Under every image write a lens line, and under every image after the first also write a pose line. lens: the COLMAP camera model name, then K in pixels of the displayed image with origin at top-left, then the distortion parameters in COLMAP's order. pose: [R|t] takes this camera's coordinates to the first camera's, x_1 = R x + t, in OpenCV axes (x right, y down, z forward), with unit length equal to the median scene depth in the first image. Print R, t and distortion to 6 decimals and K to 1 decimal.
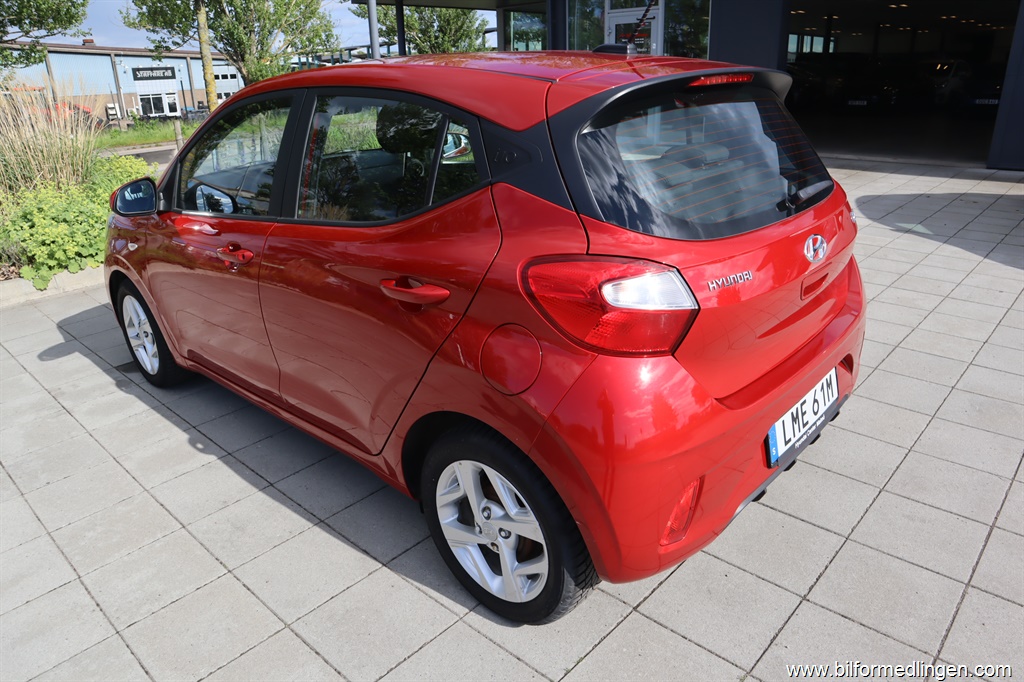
lens RADIAL K [[710.9, 0, 512.0], [0, 710.9, 341.0], [0, 0, 1]] dist [-0.123461, 0.076551]
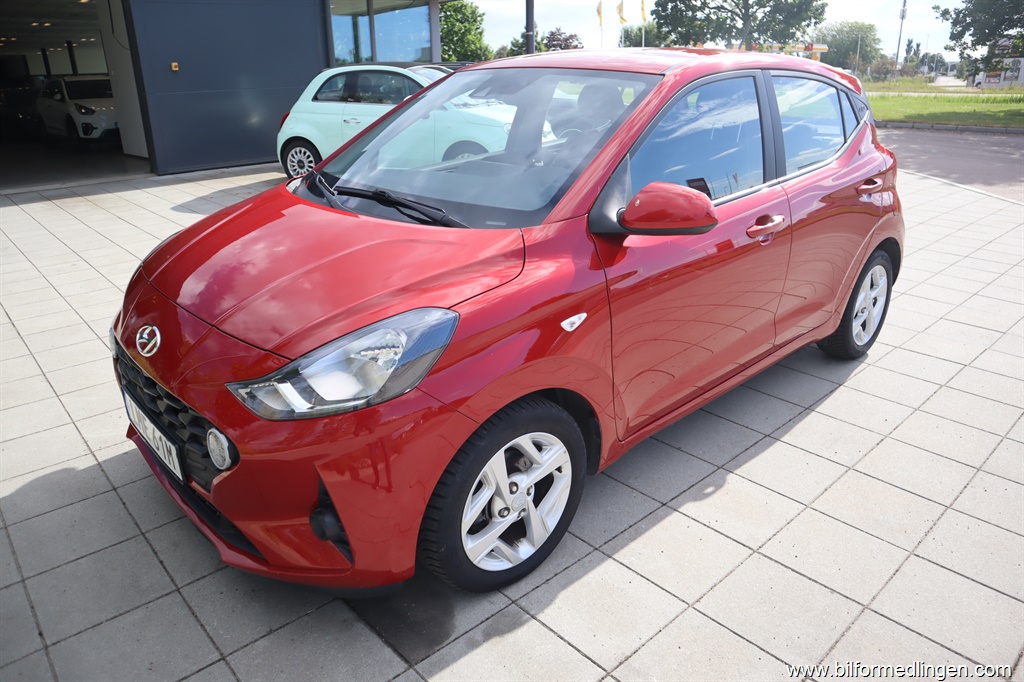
lens RADIAL K [[710.9, 0, 512.0], [0, 710.9, 341.0], [0, 0, 1]] dist [-0.123461, 0.076551]
pose [[0.082752, -0.333057, 0.939269, -1.157795], [0.375637, 0.883408, 0.280154, -0.318790], [-0.923065, 0.329641, 0.198212, 0.960349]]
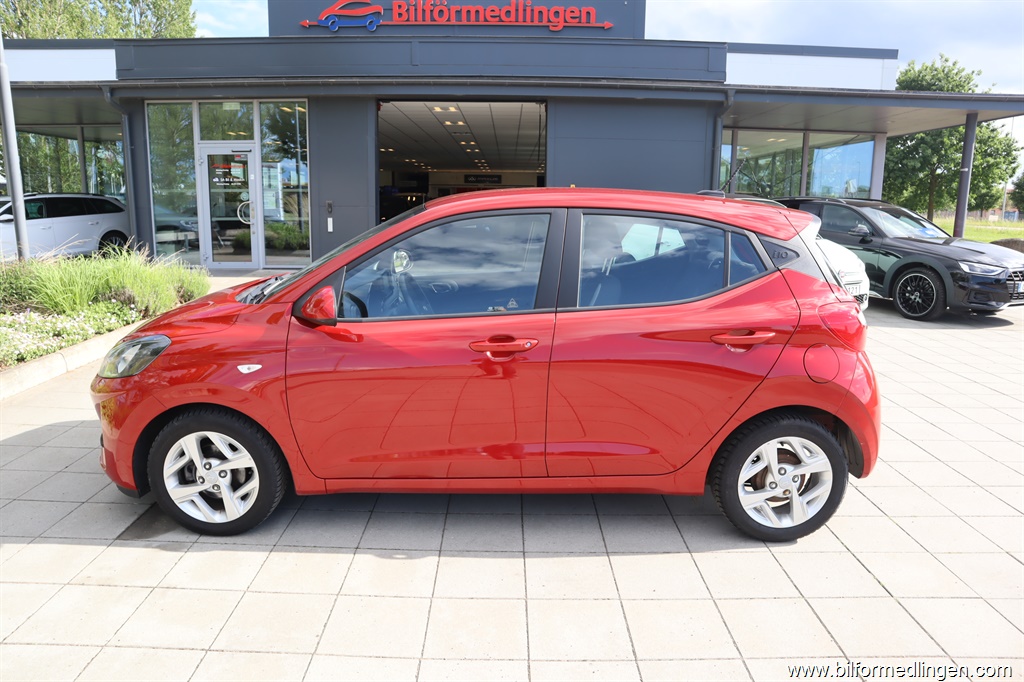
lens RADIAL K [[710.9, 0, 512.0], [0, 710.9, 341.0], [0, 0, 1]] dist [-0.123461, 0.076551]
pose [[0.728747, -0.098025, 0.677731, -0.932340], [0.215757, 0.972161, -0.091388, -0.014895], [-0.649905, 0.212824, 0.729609, 0.124034]]
